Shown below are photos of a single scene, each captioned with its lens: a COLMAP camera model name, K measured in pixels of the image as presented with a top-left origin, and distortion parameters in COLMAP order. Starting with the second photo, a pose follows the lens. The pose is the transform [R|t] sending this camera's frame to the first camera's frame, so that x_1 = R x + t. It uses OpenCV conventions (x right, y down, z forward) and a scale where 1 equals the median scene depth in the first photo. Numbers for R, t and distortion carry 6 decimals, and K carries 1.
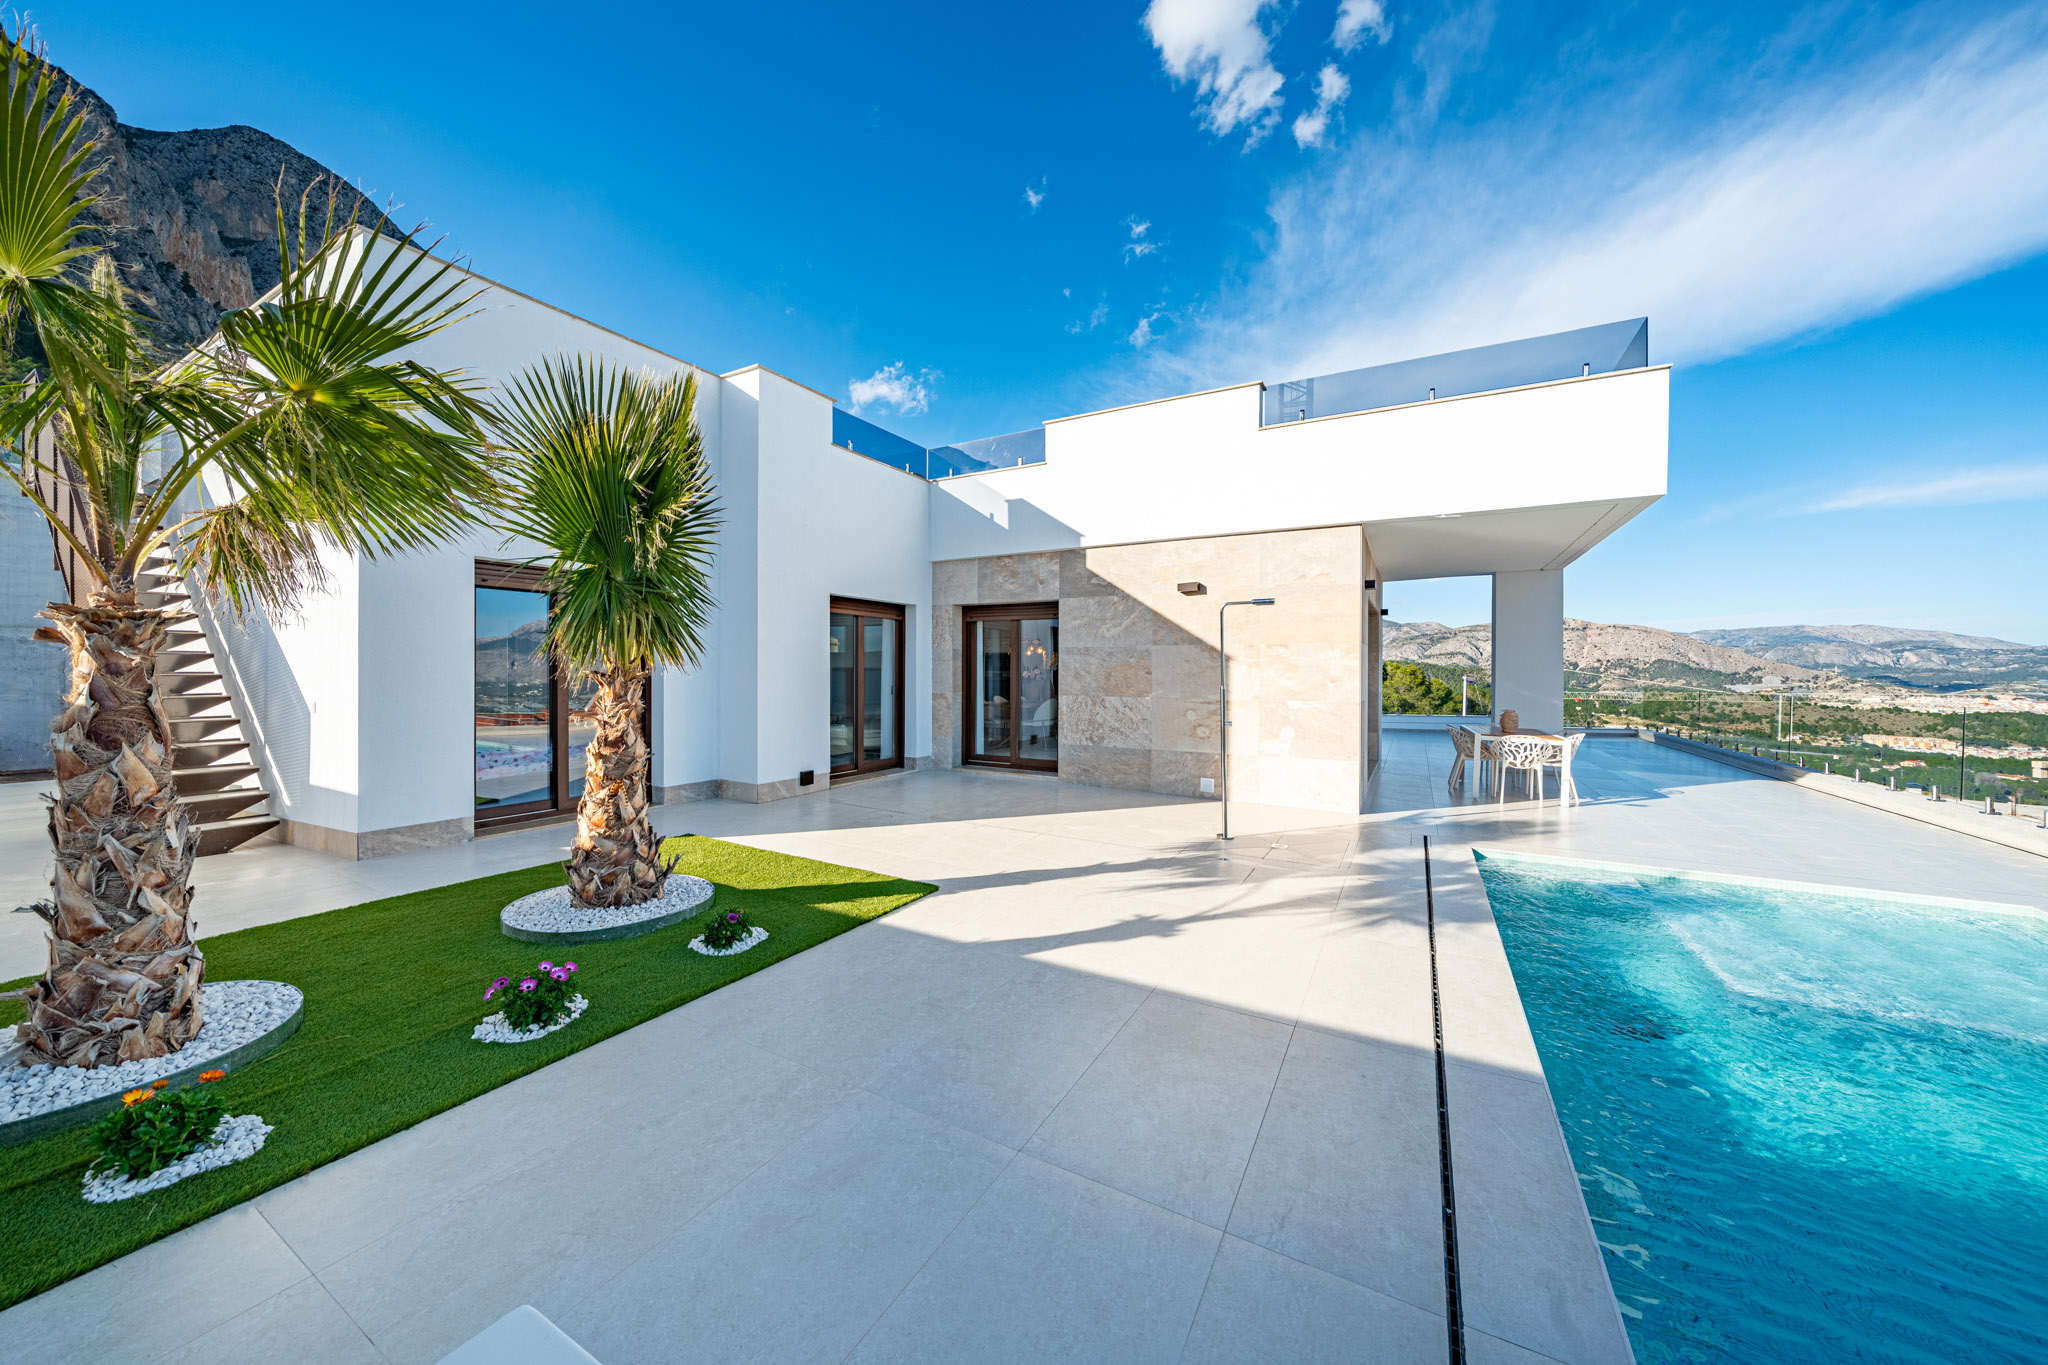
lens RADIAL K [[717.0, 0, 1012.9], [0, 717.0, 694.0], [0, 0, 1]] dist [-0.006095, -0.000486]
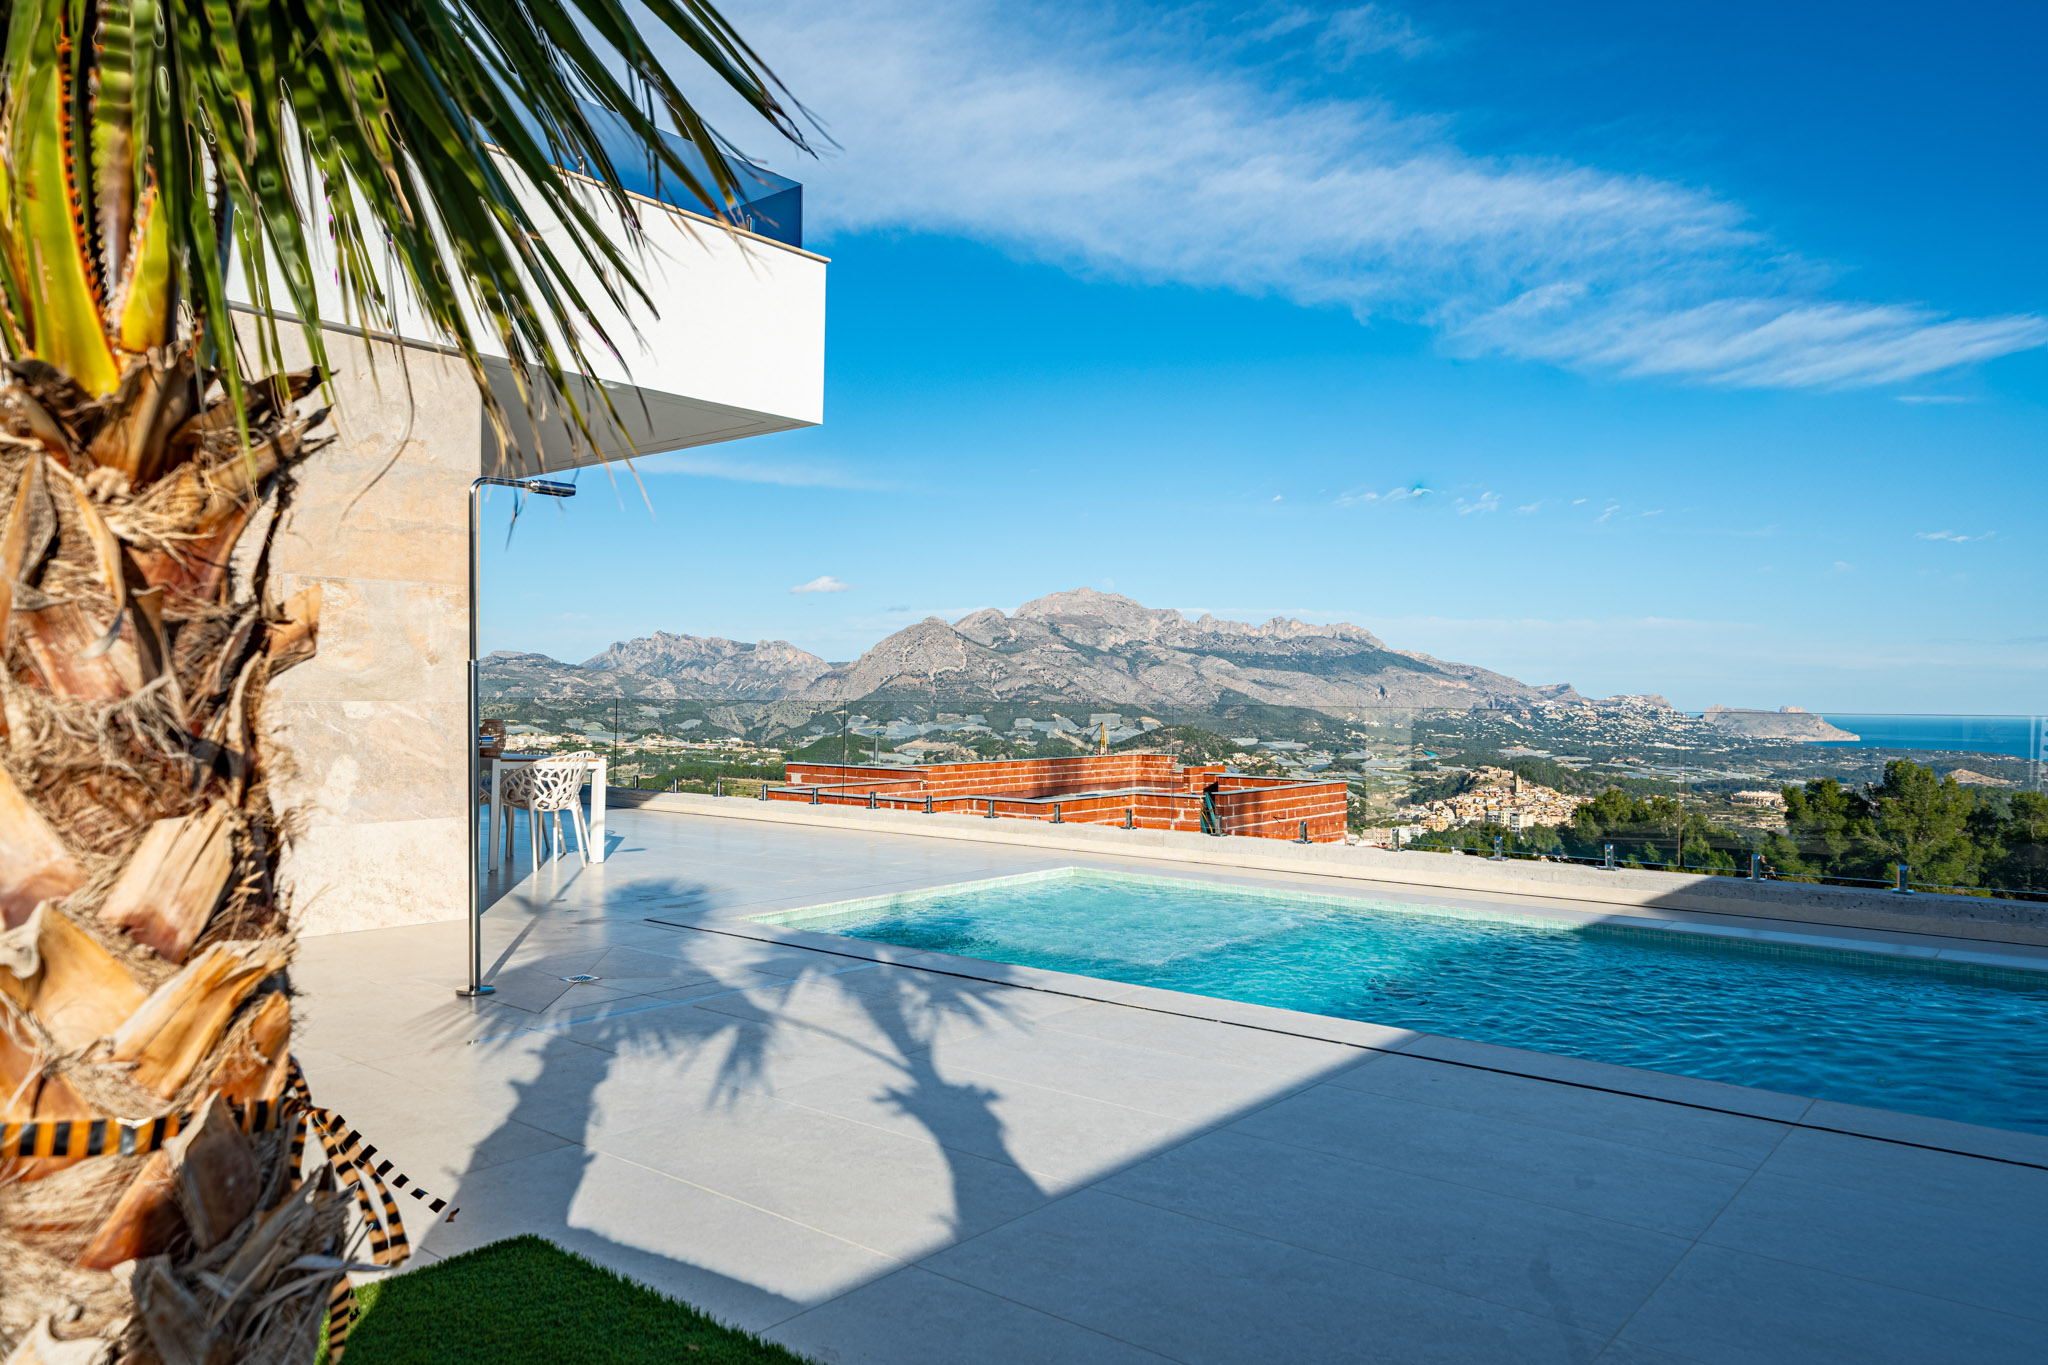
lens RADIAL K [[1406.9, 0, 1035.7], [0, 1406.9, 695.4], [0, 0, 1]] dist [-0.003355, 0.005173]
pose [[0.177795, -0.004114, 0.984059, -0.499183], [0.027336, 0.999626, -0.000759, 0.019960], [-0.983688, 0.027035, 0.177841, 0.443920]]
